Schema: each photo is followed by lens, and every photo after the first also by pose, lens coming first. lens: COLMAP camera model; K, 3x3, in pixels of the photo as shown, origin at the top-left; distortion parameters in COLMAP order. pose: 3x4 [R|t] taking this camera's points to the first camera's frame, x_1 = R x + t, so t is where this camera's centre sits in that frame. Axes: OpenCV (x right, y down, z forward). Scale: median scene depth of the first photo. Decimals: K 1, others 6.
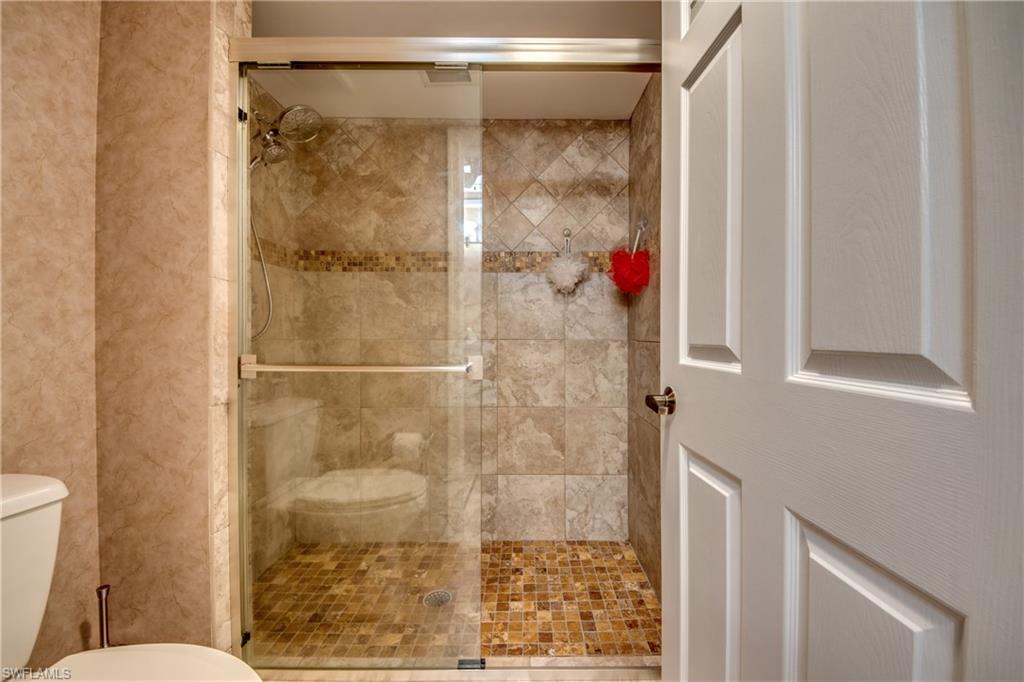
lens RADIAL K [[375.8, 0, 512.0], [0, 375.8, 341.0], [0, 0, 1]] dist [0.014000, -0.011874]
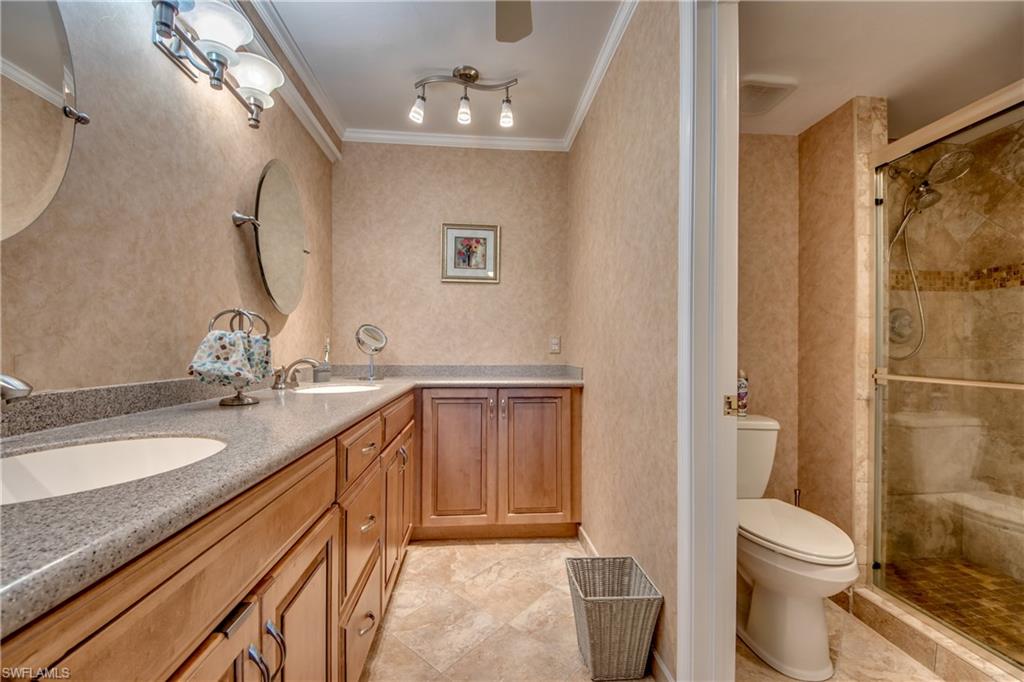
lens RADIAL K [[393.4, 0, 510.6], [0, 393.4, 342.8], [0, 0, 1]] dist [0.014654, -0.011289]
pose [[0.044013, -0.021182, -0.998806, 0.692475], [-0.022046, 0.999511, -0.022168, 0.005601], [0.998788, 0.022995, 0.043524, -0.445585]]
